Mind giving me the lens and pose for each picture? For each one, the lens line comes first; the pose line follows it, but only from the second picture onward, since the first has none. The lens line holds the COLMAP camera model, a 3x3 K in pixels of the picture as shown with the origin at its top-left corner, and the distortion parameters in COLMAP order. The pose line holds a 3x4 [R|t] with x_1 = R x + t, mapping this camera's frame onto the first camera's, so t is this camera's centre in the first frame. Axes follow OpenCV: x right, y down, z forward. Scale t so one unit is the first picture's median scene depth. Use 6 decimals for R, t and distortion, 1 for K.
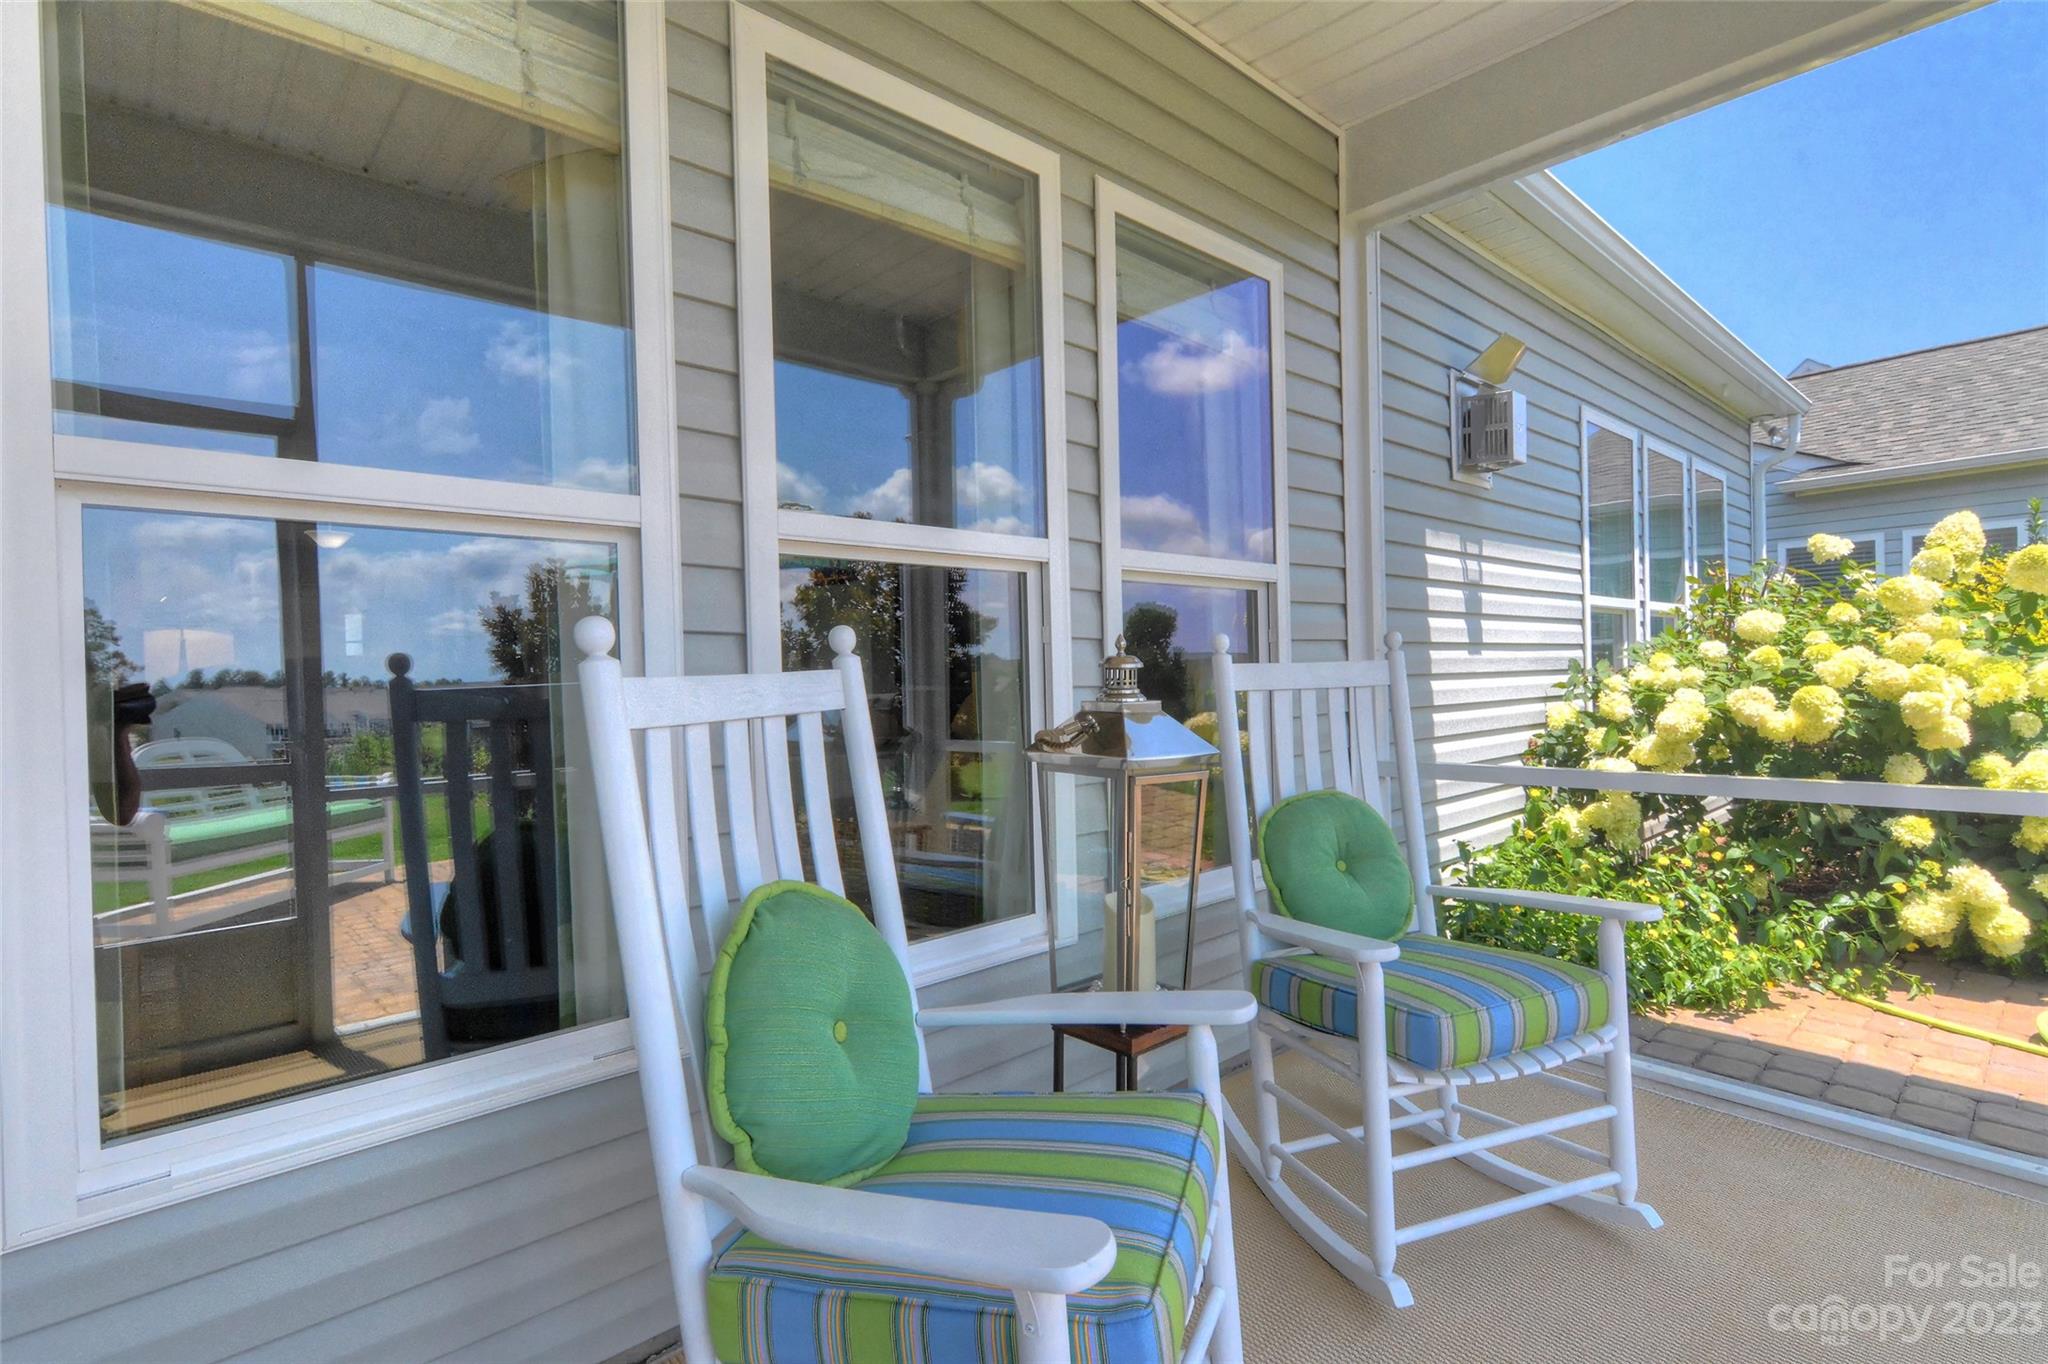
lens RADIAL K [[1020.7, 0, 1024.0], [0, 1020.7, 682.0], [0, 0, 1]] dist [0.003501, -0.001567]
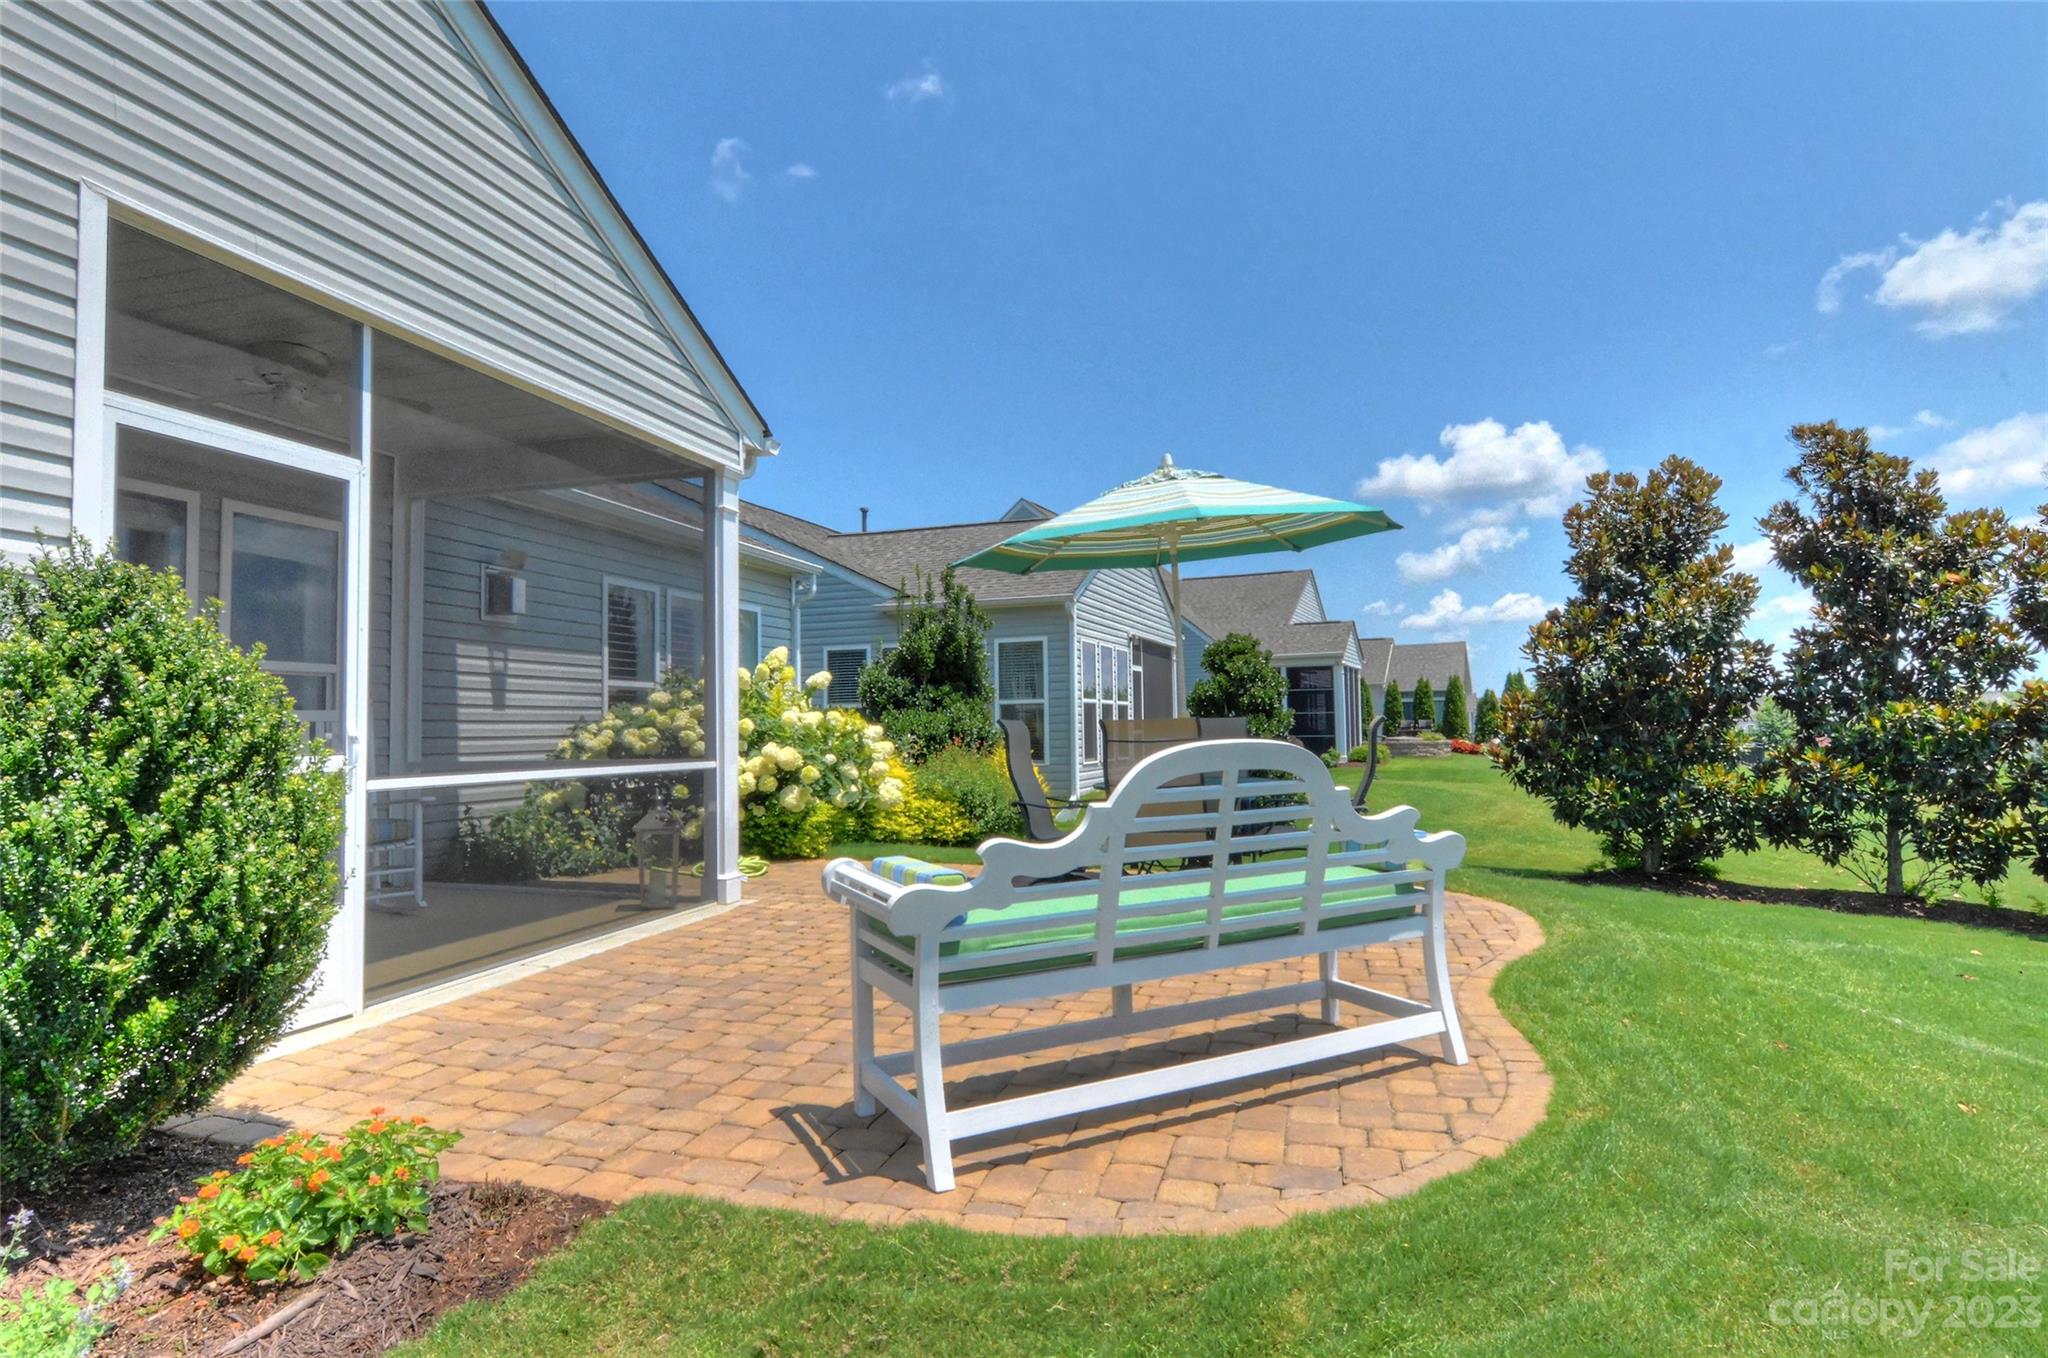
lens RADIAL K [[1110.4, 0, 1024.0], [0, 1110.4, 679.0], [0, 0, 1]] dist [0.000889, 0.000178]
pose [[0.849885, 0.031194, 0.526045, 0.185857], [0.000917, 0.998157, -0.060672, 0.039102], [-0.526968, 0.052047, 0.848290, -1.247314]]
